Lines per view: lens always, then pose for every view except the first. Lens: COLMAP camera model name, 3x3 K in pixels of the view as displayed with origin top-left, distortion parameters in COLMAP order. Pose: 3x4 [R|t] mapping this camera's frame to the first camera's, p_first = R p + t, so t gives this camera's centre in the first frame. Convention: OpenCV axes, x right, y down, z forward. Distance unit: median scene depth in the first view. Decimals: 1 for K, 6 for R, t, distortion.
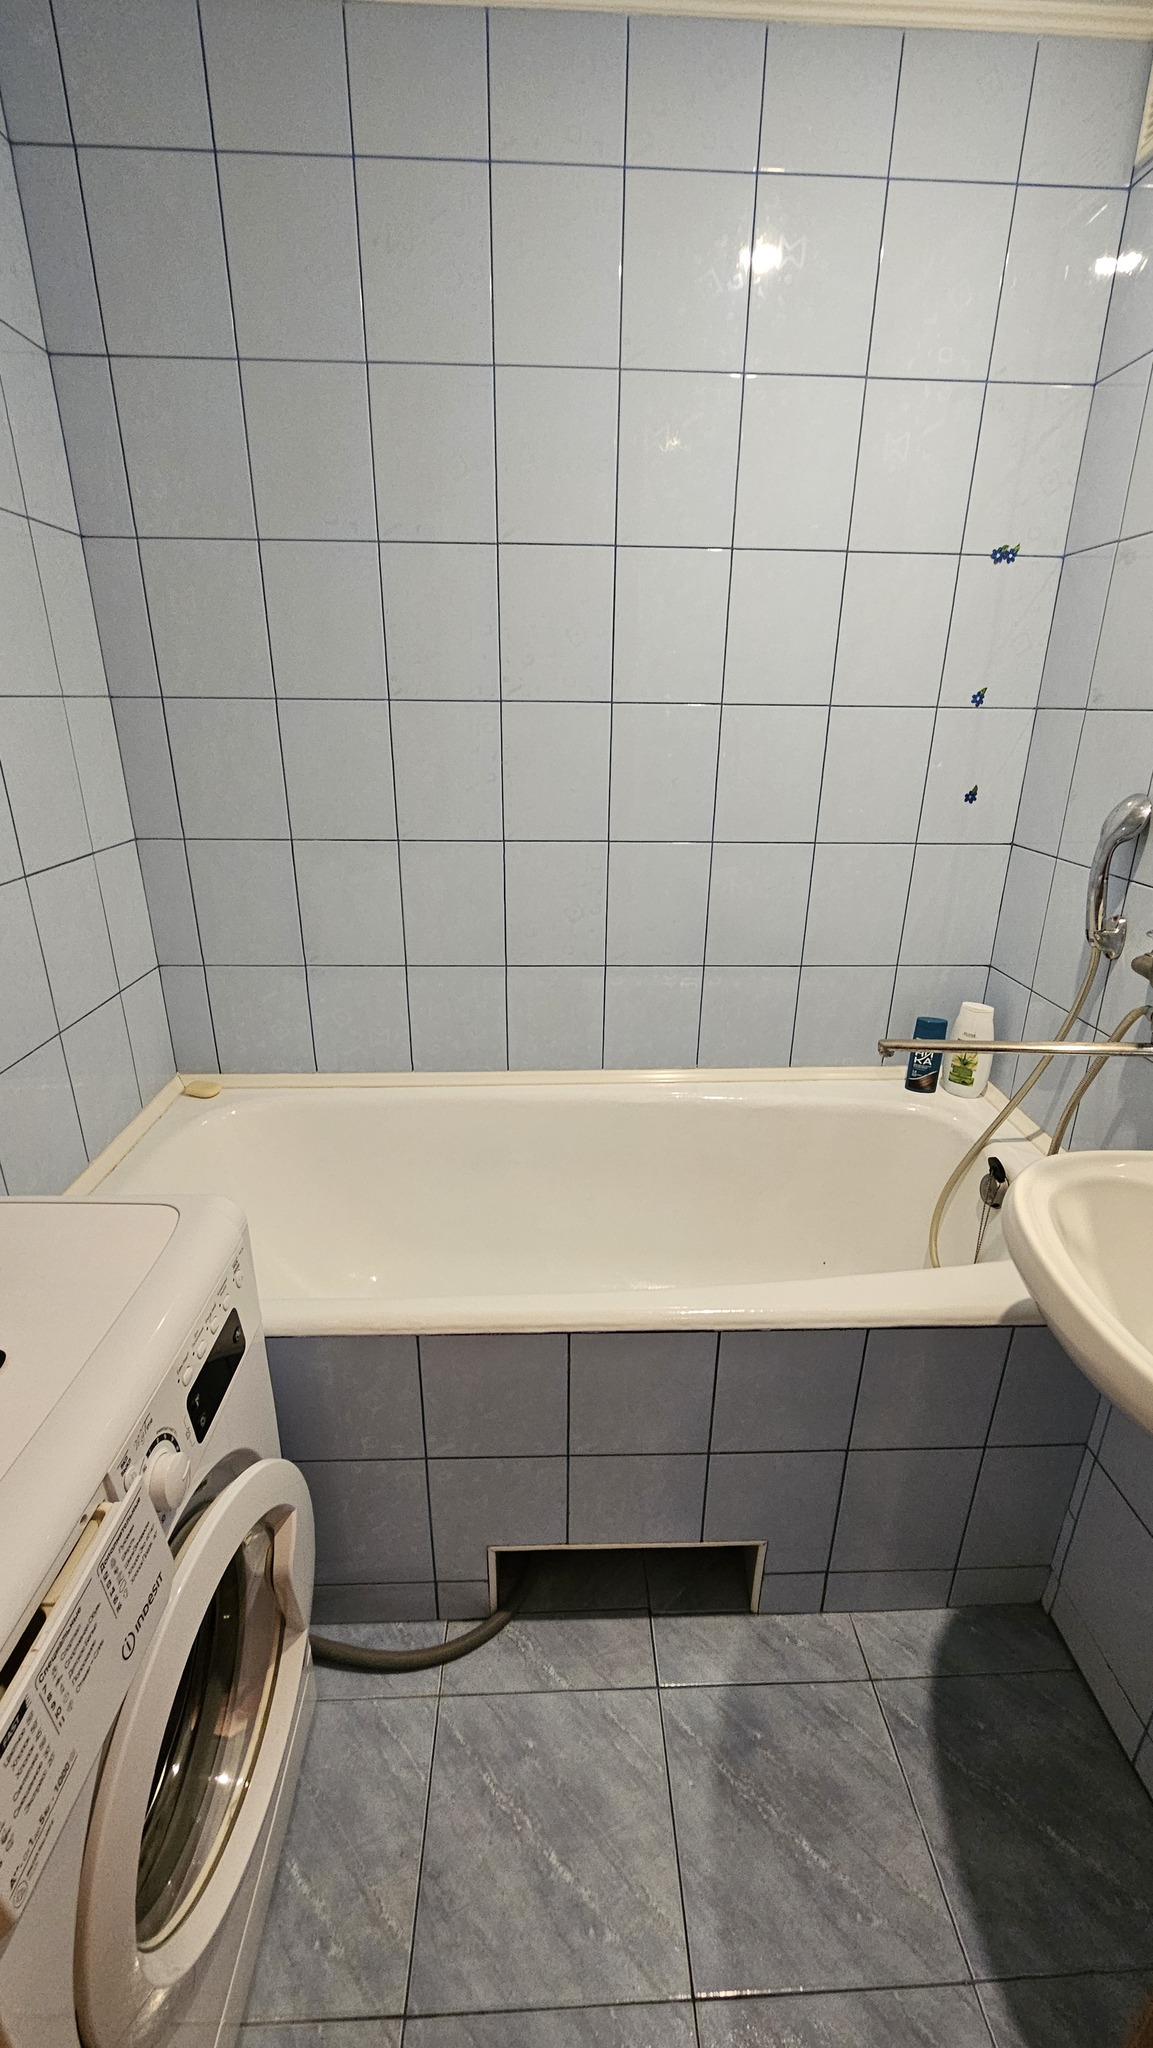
lens RADIAL K [[838.9, 0, 588.5], [0, 838.9, 1014.0], [0, 0, 1]] dist [-0.002455, 0.000089]
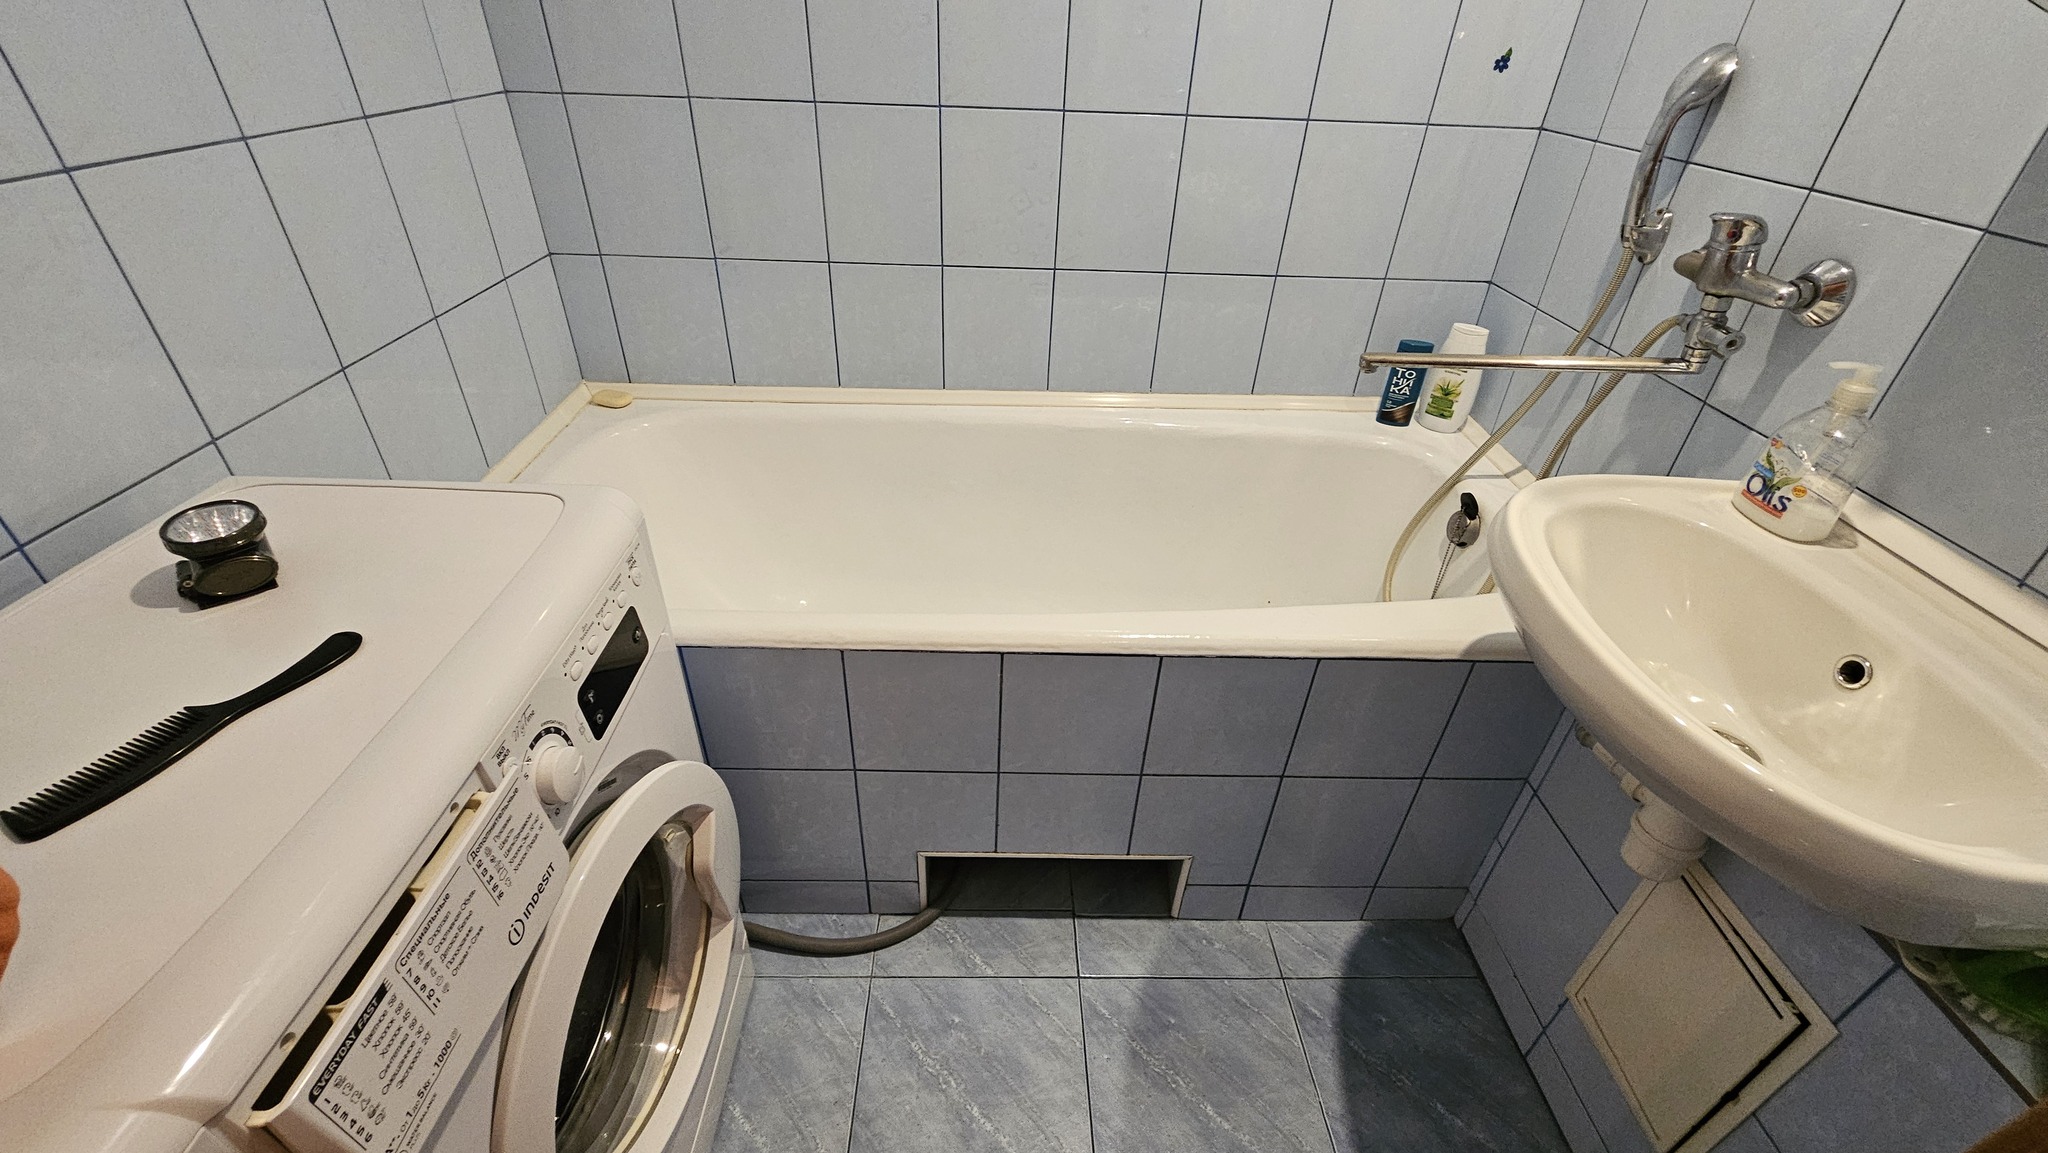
lens RADIAL K [[838.9, 0, 1018.8], [0, 838.9, 567.7], [0, 0, 1]] dist [-0.002455, 0.000089]
pose [[0.999482, 0.030490, -0.010284, 0.002921], [-0.027271, 0.972290, 0.232184, 0.061854], [0.017078, -0.231783, 0.972618, 0.094258]]
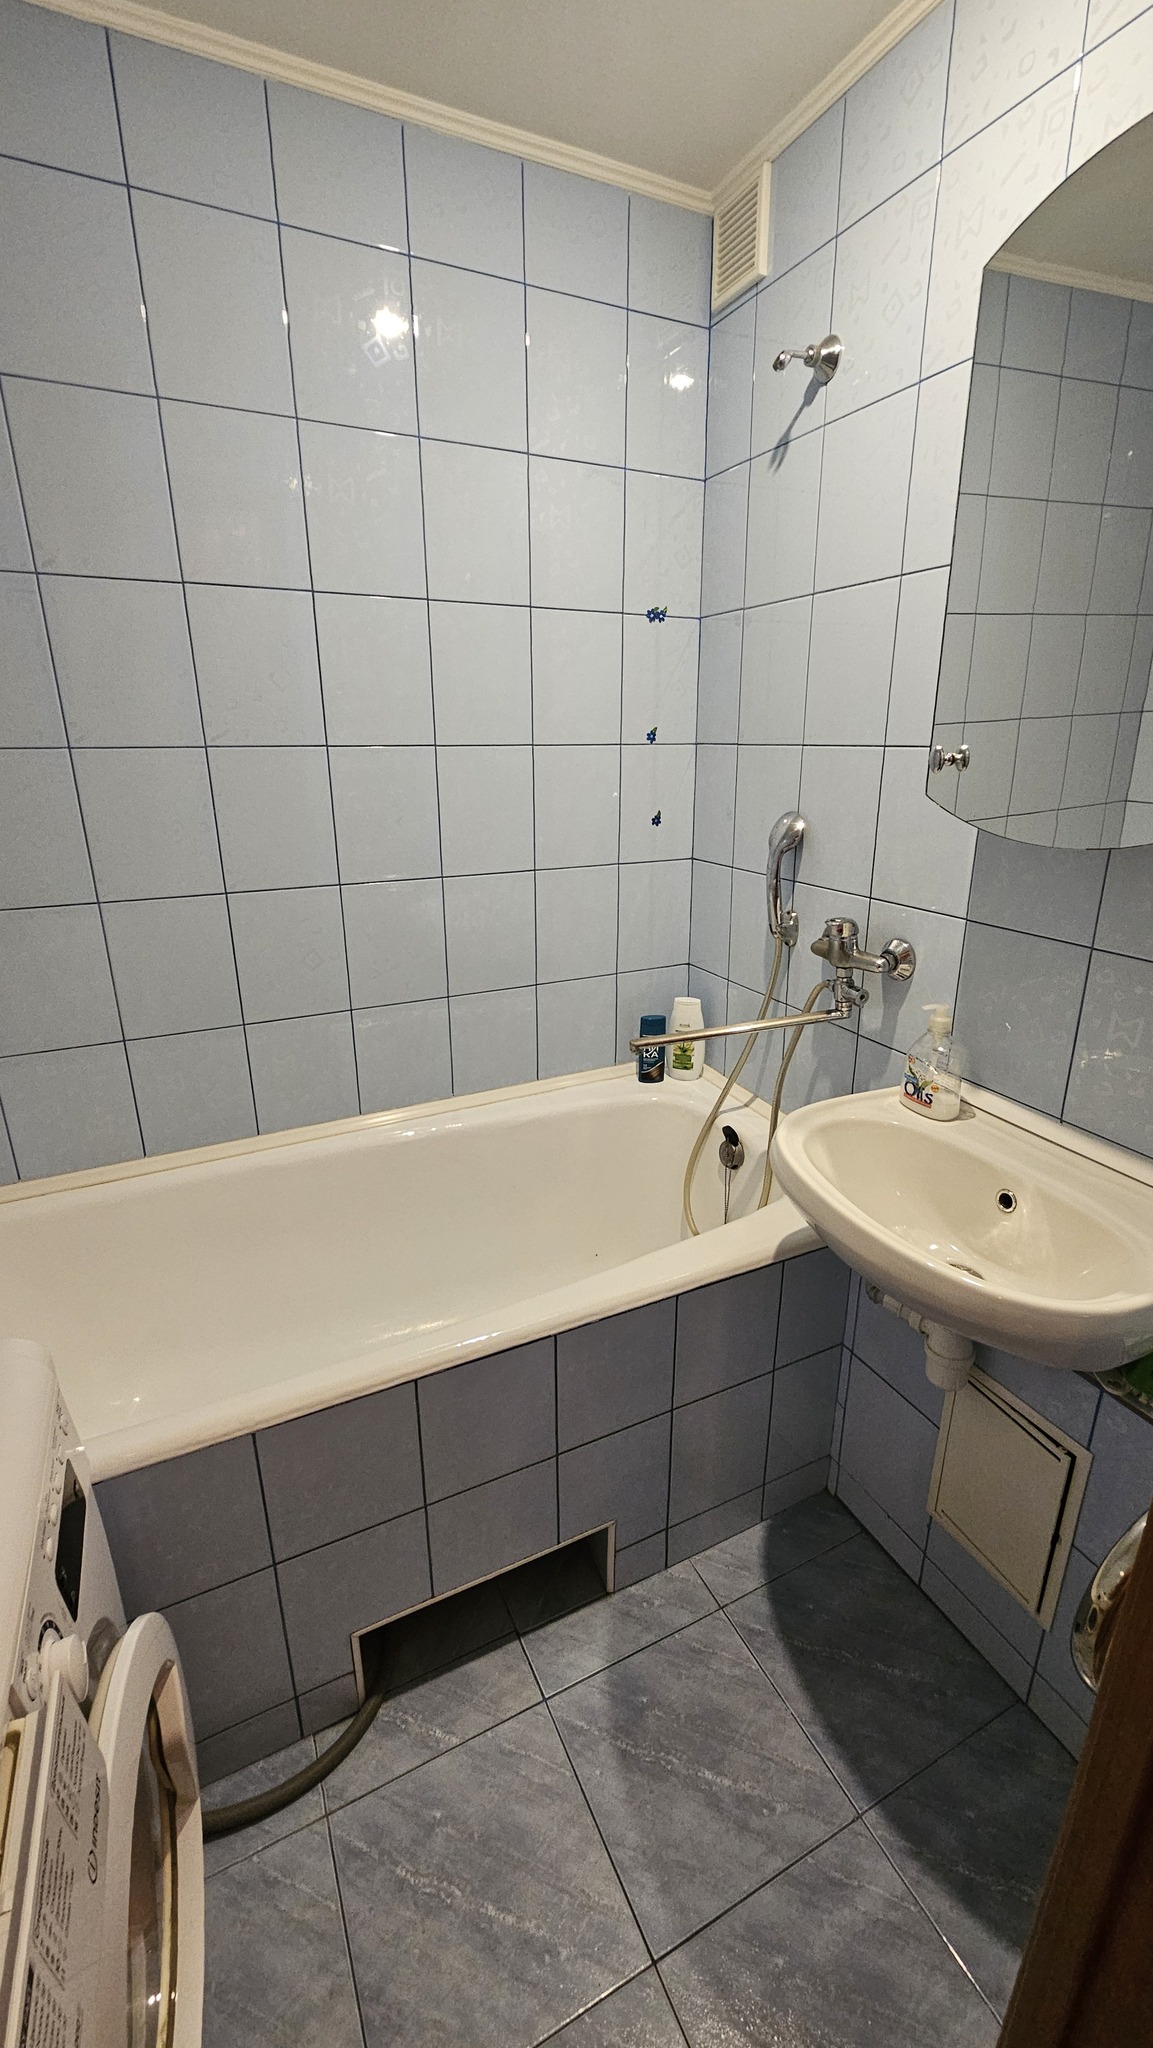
lens RADIAL K [[838.9, 0, 586.6], [0, 838.9, 1012.0], [0, 0, 1]] dist [-0.002455, 0.000089]
pose [[0.914525, -0.139538, 0.379702, -0.139337], [0.152635, 0.988273, -0.004444, -0.012093], [-0.374629, 0.062021, 0.925098, -0.014998]]
